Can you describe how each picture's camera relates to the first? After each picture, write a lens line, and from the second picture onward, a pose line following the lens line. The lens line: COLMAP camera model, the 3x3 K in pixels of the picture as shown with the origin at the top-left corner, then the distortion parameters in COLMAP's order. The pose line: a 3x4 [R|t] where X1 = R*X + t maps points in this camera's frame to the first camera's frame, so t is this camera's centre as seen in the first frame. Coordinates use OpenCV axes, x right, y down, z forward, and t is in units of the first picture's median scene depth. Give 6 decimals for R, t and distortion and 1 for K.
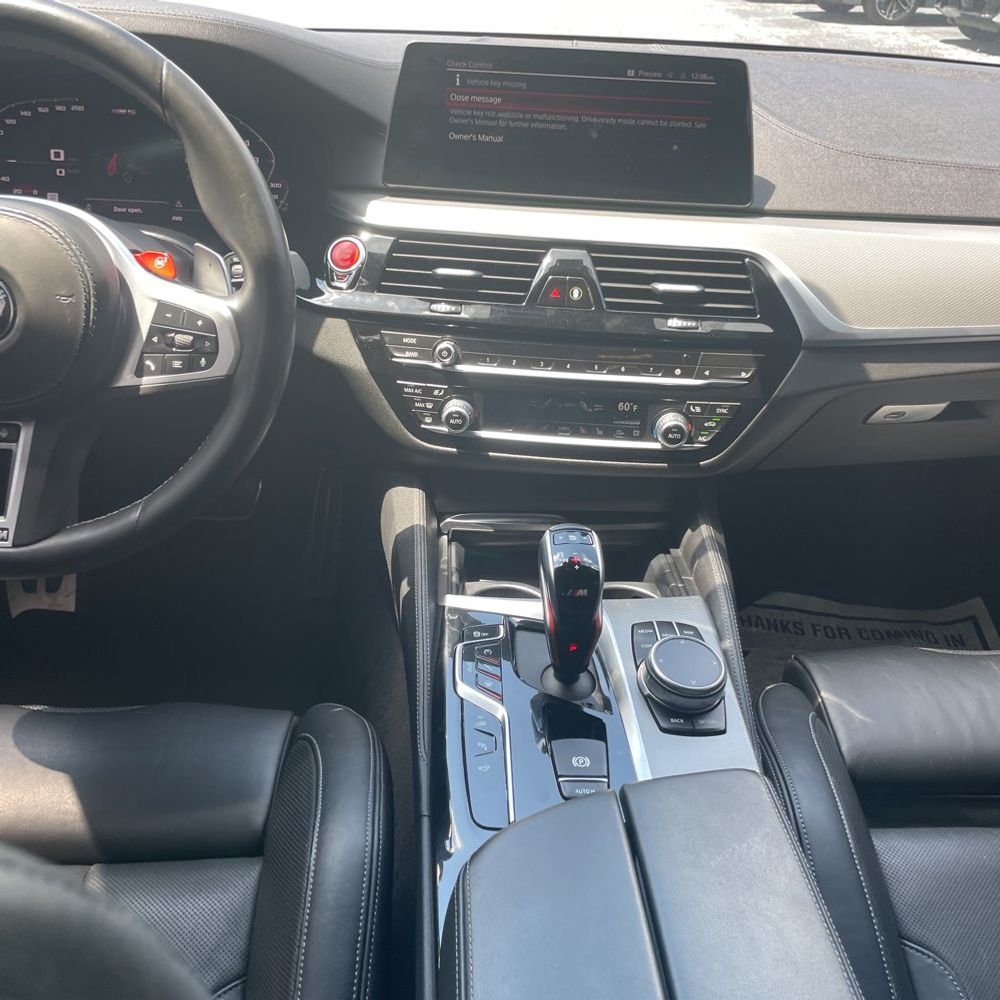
lens RADIAL K [[1022.2, 0, 501.5], [0, 1022.2, 491.2], [0, 0, 1]] dist [0.086995, -0.120323]
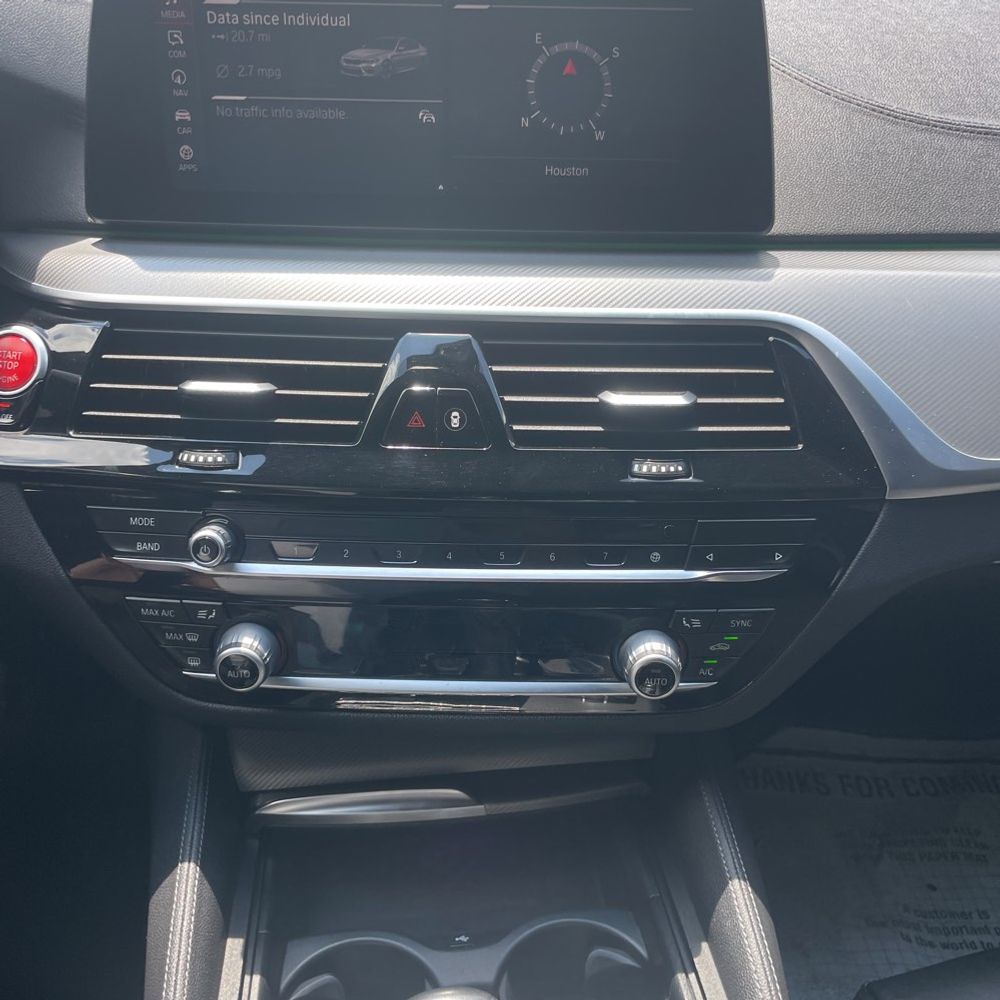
lens RADIAL K [[1022.2, 0, 501.5], [0, 1022.2, 491.2], [0, 0, 1]] dist [0.086995, -0.120323]
pose [[0.997667, -0.052900, 0.043162, 0.070423], [0.051911, 0.998370, 0.023722, -0.165111], [-0.044346, -0.021426, 0.998786, 0.469215]]
